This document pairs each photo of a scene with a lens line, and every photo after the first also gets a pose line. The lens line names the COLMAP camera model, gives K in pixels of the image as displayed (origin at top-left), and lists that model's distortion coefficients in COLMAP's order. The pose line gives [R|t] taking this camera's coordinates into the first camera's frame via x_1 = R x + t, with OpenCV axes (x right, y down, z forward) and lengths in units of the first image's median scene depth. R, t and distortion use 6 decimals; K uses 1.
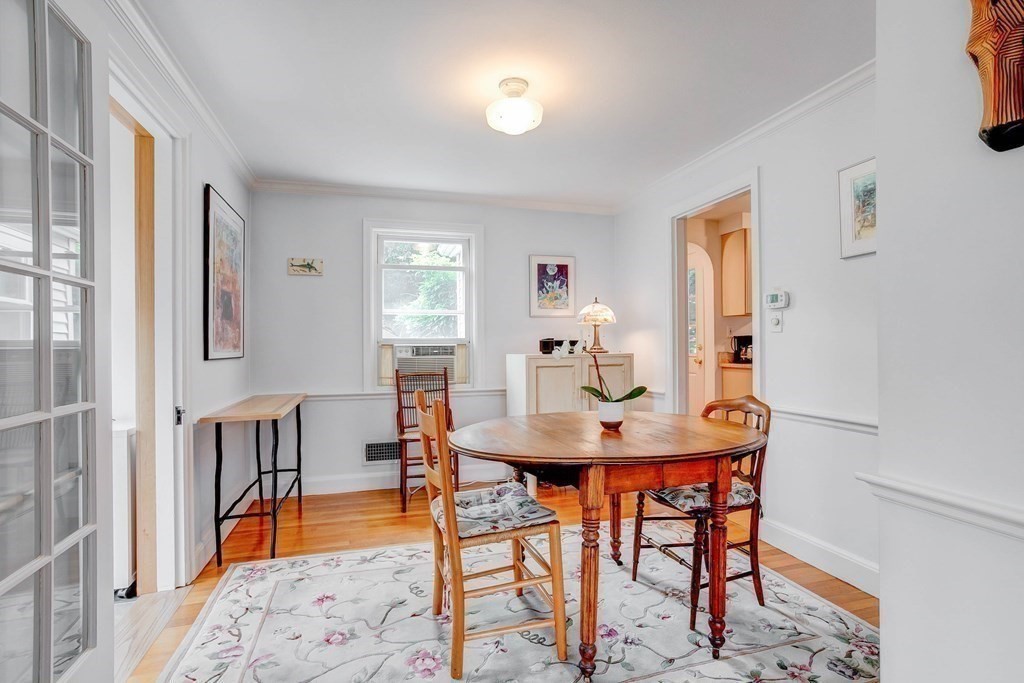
lens RADIAL K [[488.9, 0, 506.0], [0, 488.9, 342.2], [0, 0, 1]] dist [-0.064129, 0.040319]
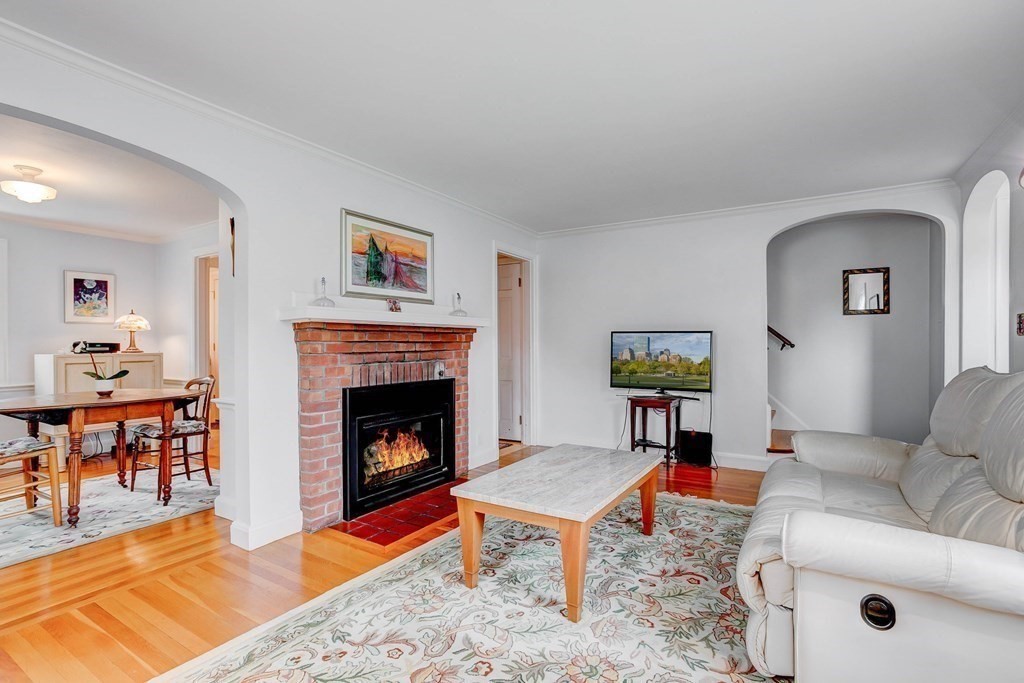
lens RADIAL K [[488.9, 0, 506.0], [0, 488.9, 342.2], [0, 0, 1]] dist [-0.064129, 0.040319]
pose [[0.737926, 0.005314, 0.674861, 0.077784], [-0.003263, 0.999985, -0.004306, -0.004291], [-0.674874, 0.000976, 0.737932, -0.742929]]
